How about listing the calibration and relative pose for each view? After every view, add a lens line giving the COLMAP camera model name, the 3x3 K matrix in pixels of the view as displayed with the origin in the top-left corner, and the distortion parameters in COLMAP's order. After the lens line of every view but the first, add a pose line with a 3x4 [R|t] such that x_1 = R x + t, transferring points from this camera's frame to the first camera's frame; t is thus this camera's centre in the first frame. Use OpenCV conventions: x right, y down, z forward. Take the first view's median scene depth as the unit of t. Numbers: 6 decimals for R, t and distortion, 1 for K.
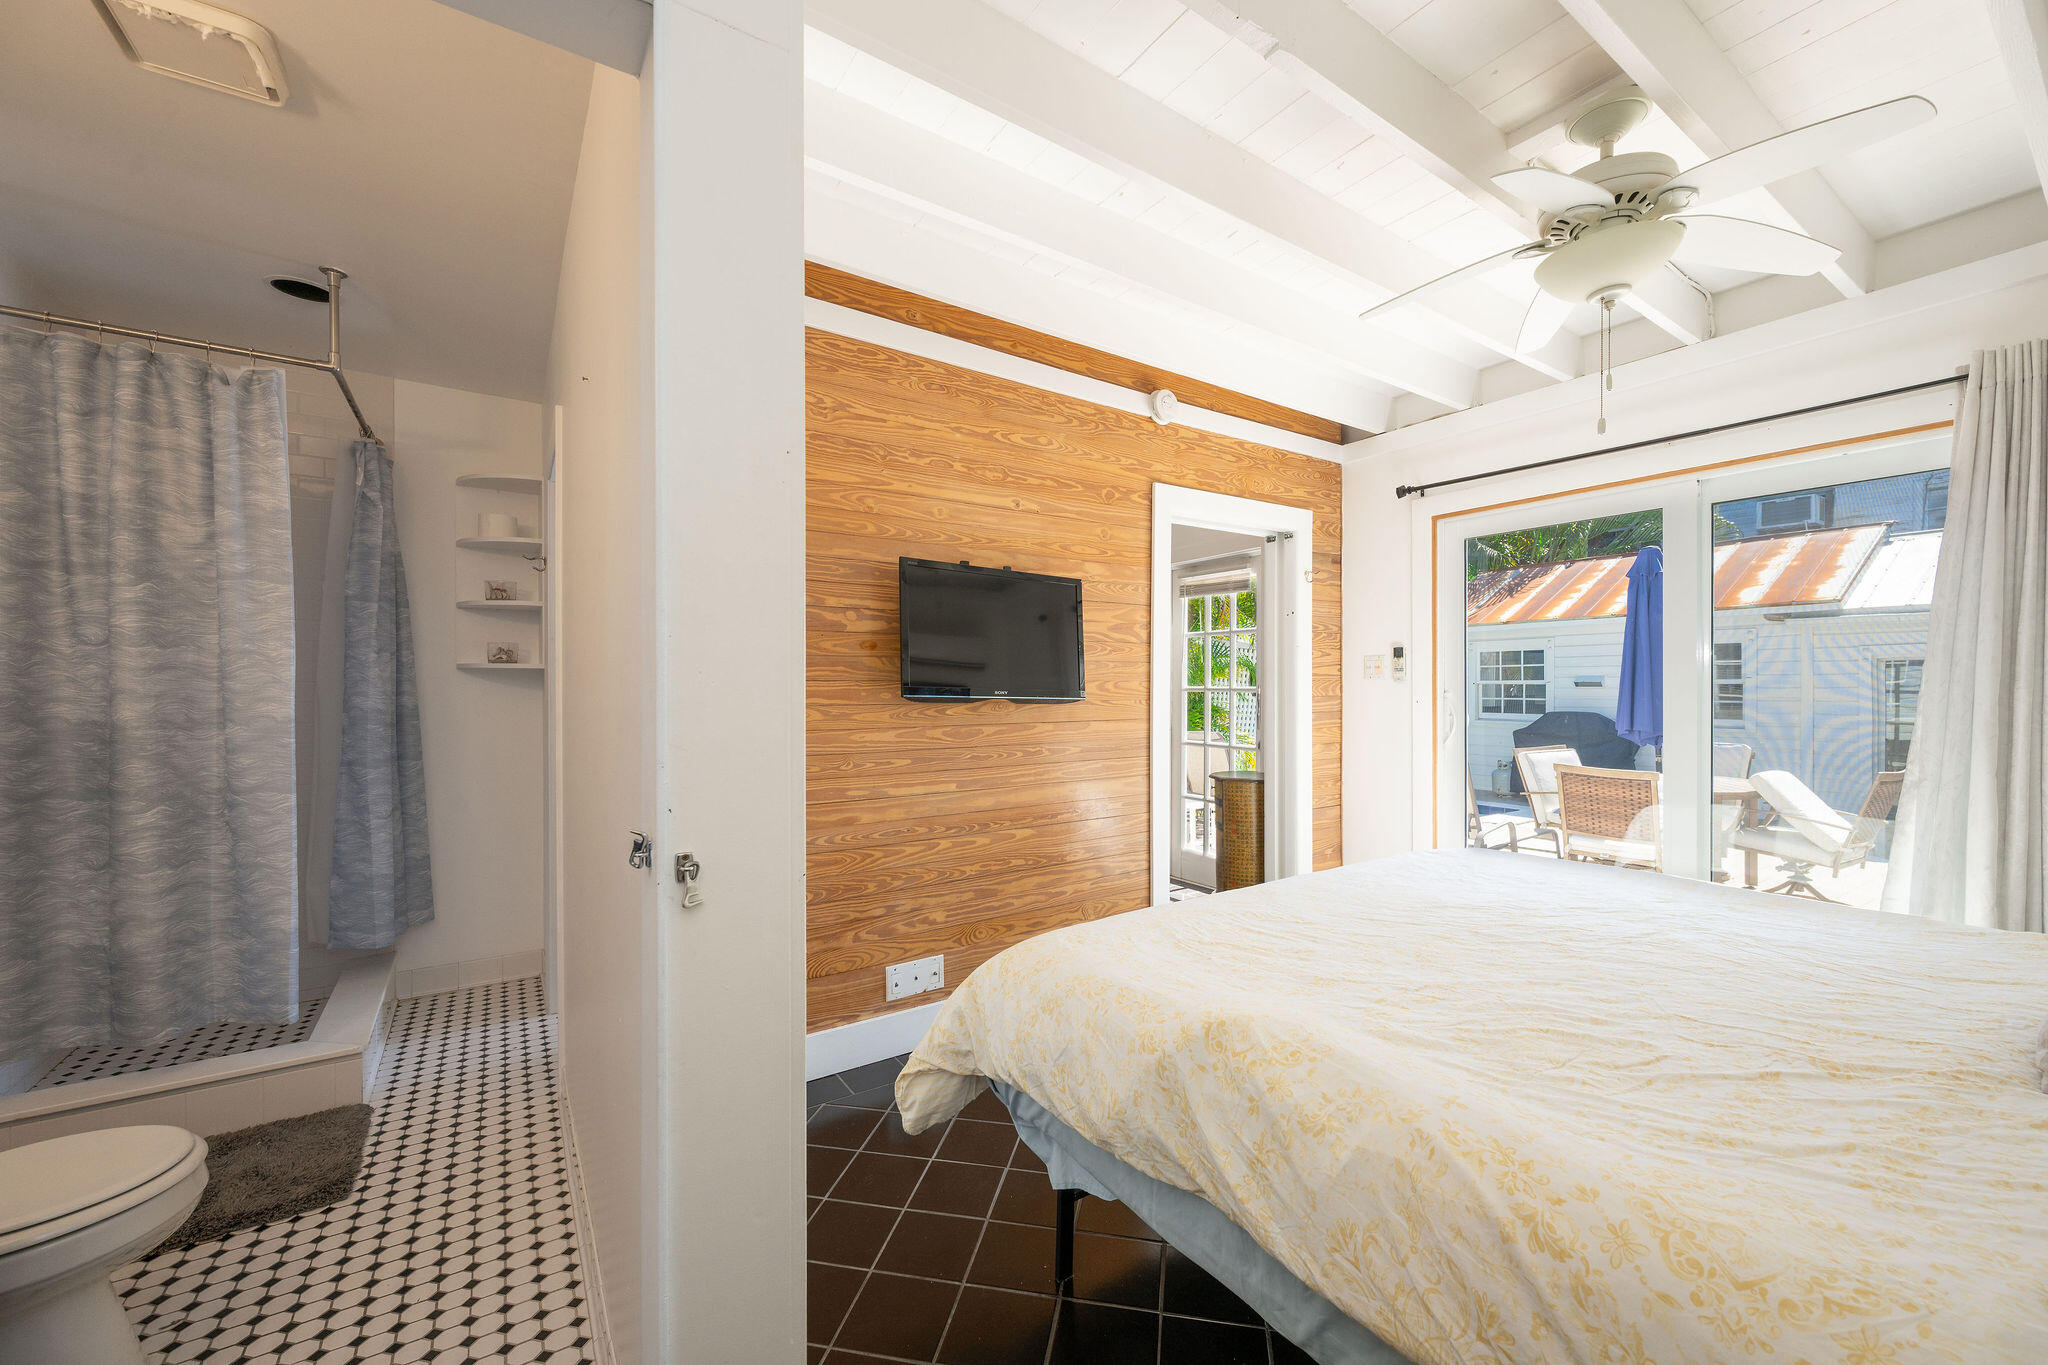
lens RADIAL K [[801.4, 0, 1026.5], [0, 801.4, 695.5], [0, 0, 1]] dist [-0.006080, 0.001195]
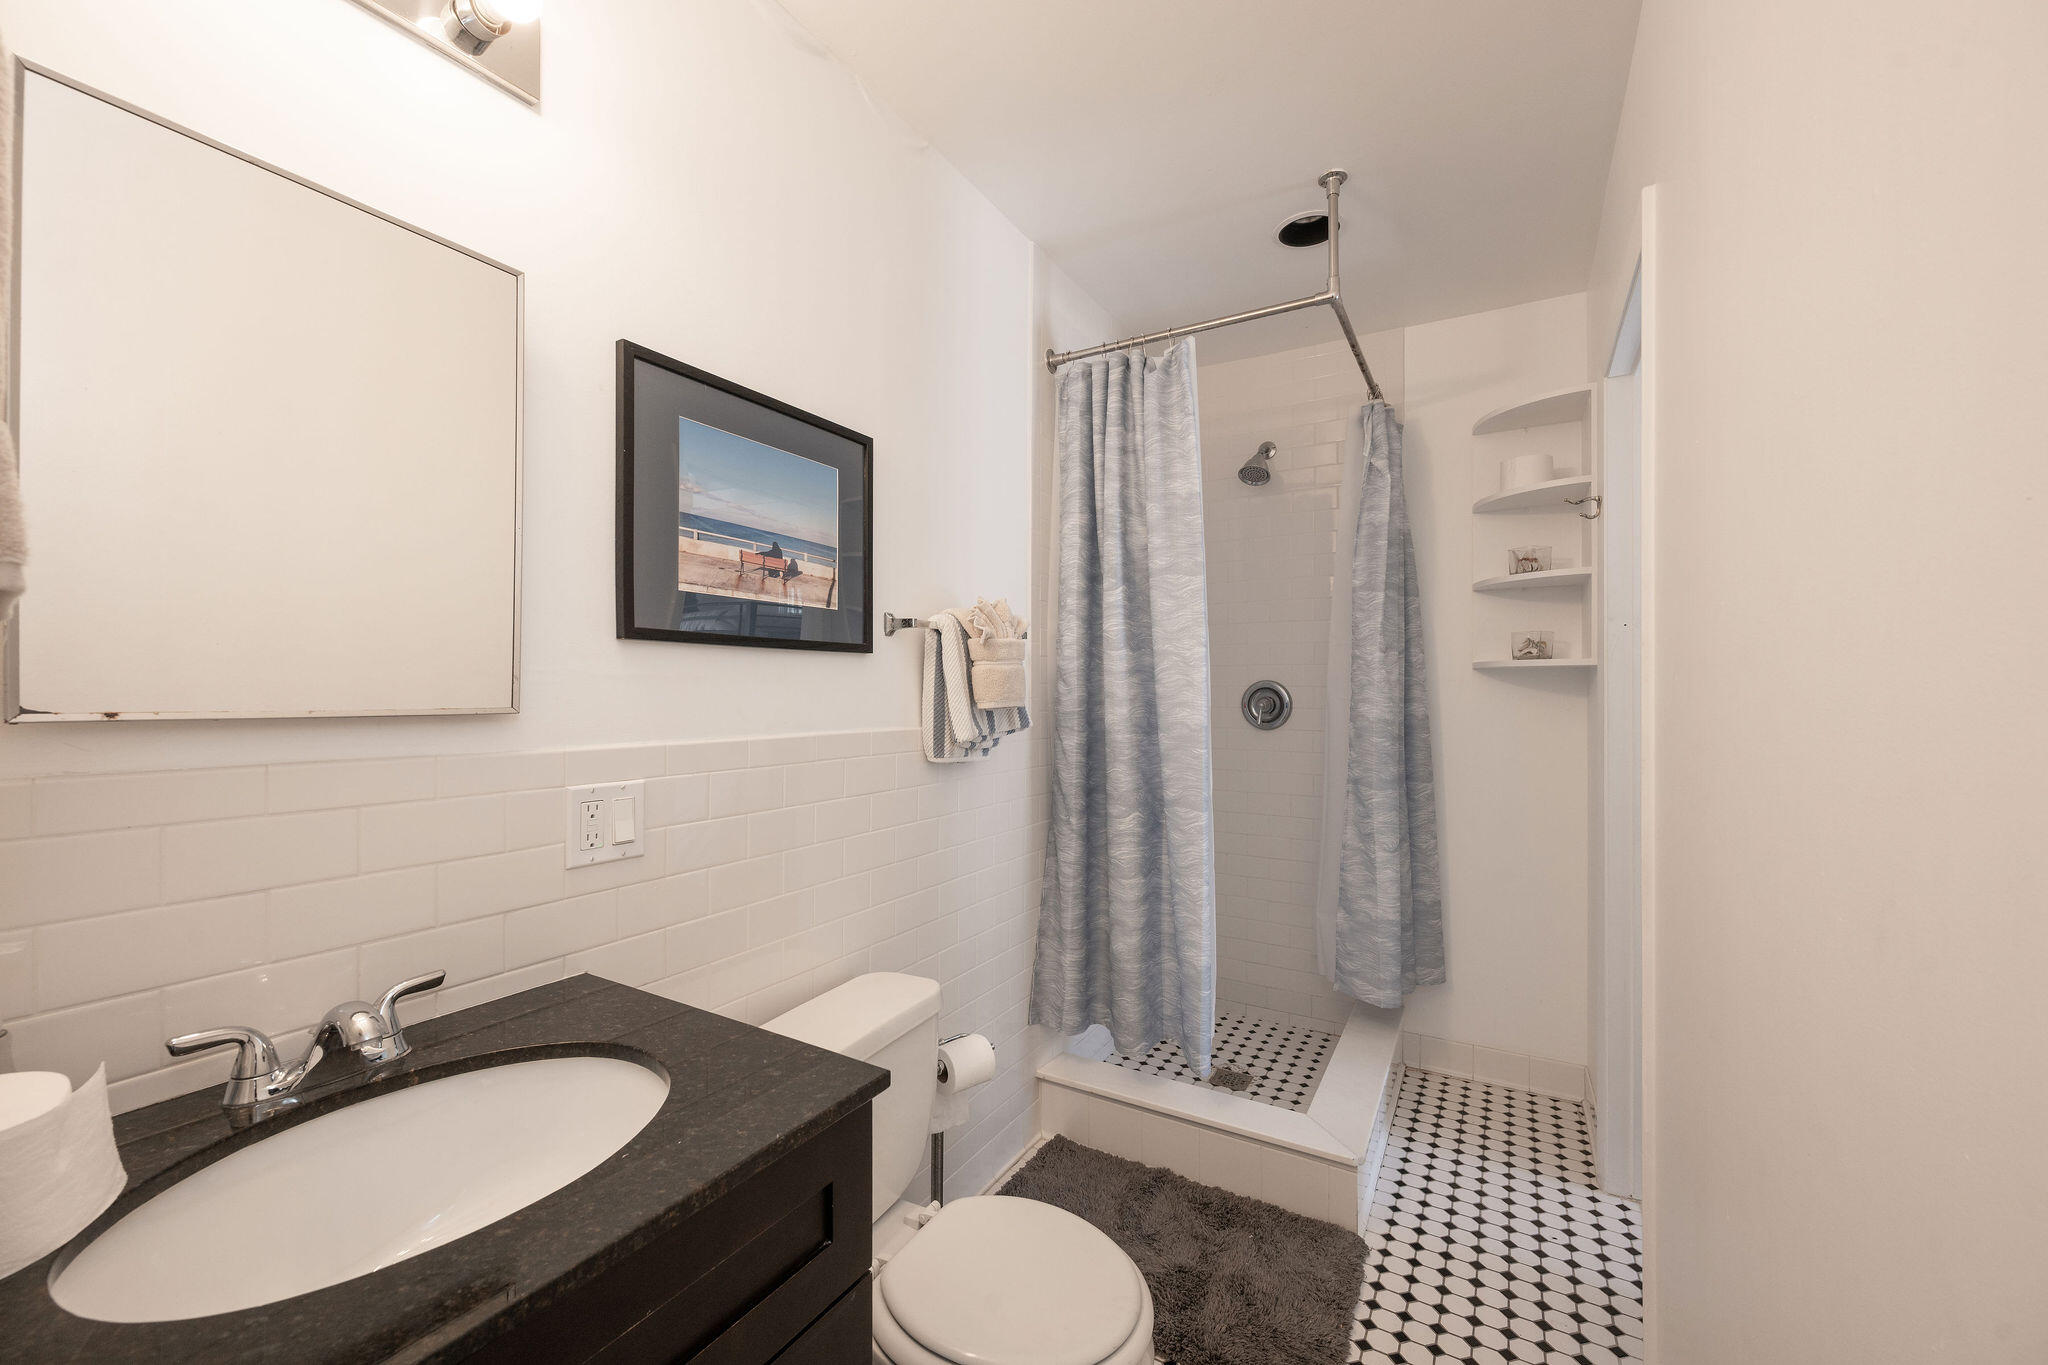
lens RADIAL K [[801.4, 0, 1016.7], [0, 801.4, 691.8], [0, 0, 1]] dist [-0.006080, 0.001195]
pose [[0.423956, -0.004620, -0.905671, -0.209563], [-0.008007, 0.999929, -0.008849, -0.000701], [0.905648, 0.011003, 0.423889, 0.285742]]
